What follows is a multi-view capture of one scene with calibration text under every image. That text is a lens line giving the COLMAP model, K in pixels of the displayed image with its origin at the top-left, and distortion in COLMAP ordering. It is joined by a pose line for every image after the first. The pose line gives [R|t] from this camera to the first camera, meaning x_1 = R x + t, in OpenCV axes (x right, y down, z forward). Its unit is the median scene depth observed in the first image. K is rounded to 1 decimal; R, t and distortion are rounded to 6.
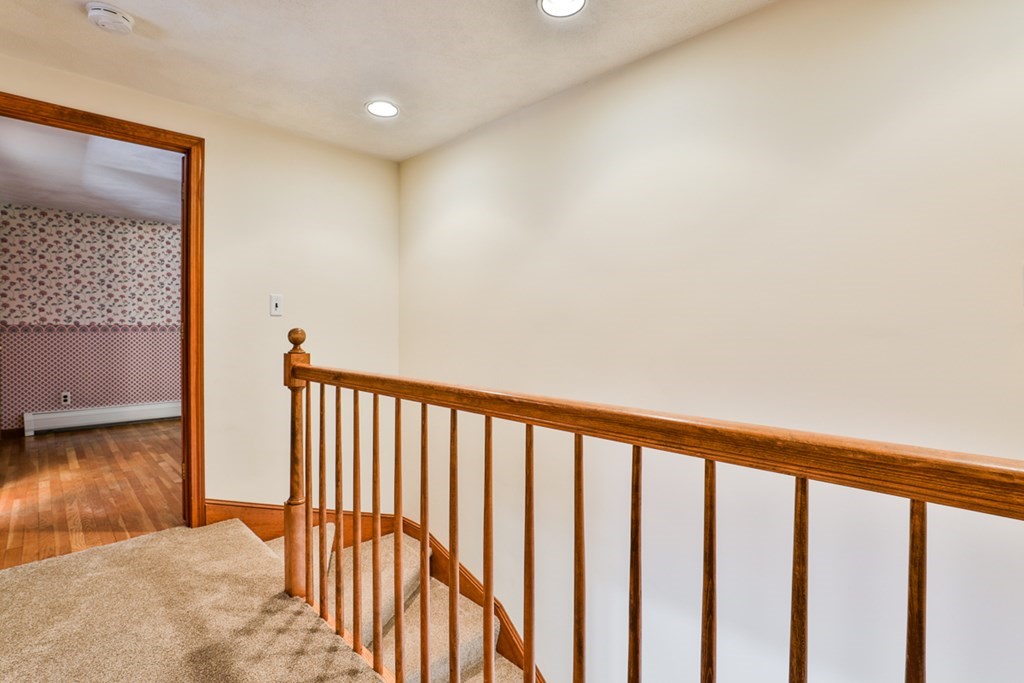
lens RADIAL K [[483.3, 0, 515.9], [0, 483.3, 335.1], [0, 0, 1]] dist [-0.027528, 0.001087]
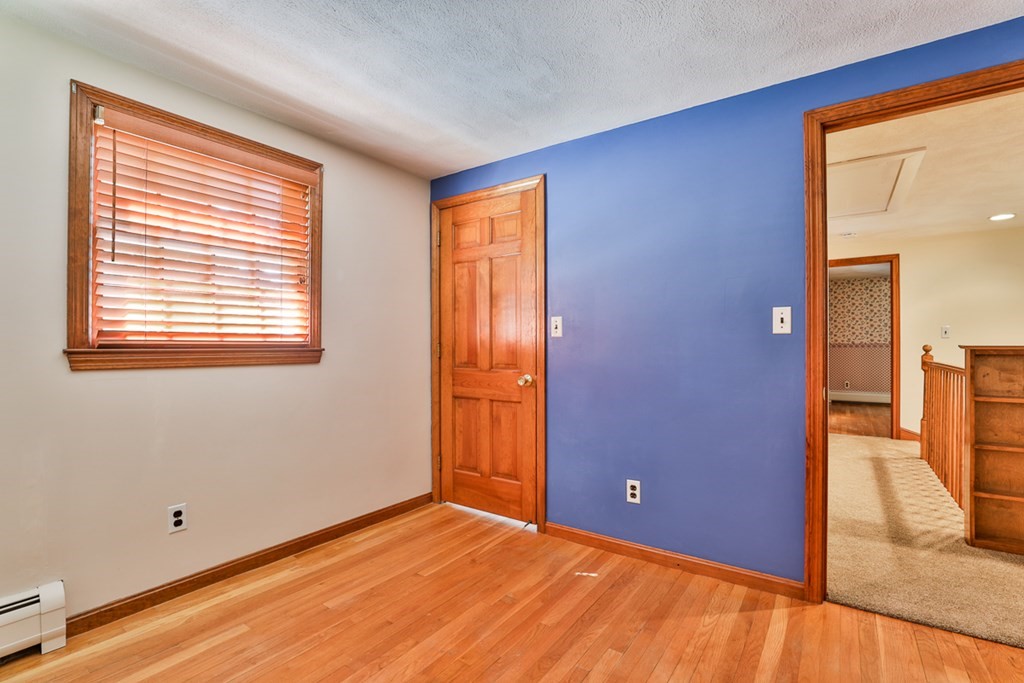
lens RADIAL K [[477.0, 0, 512.0], [0, 477.0, 341.5], [0, 0, 1]] dist [-0.015123, 0.000992]
pose [[0.171737, -0.013678, -0.985048, 1.001052], [-0.008755, 0.999843, -0.015410, 0.015607], [0.985104, 0.011270, 0.171591, -0.941253]]
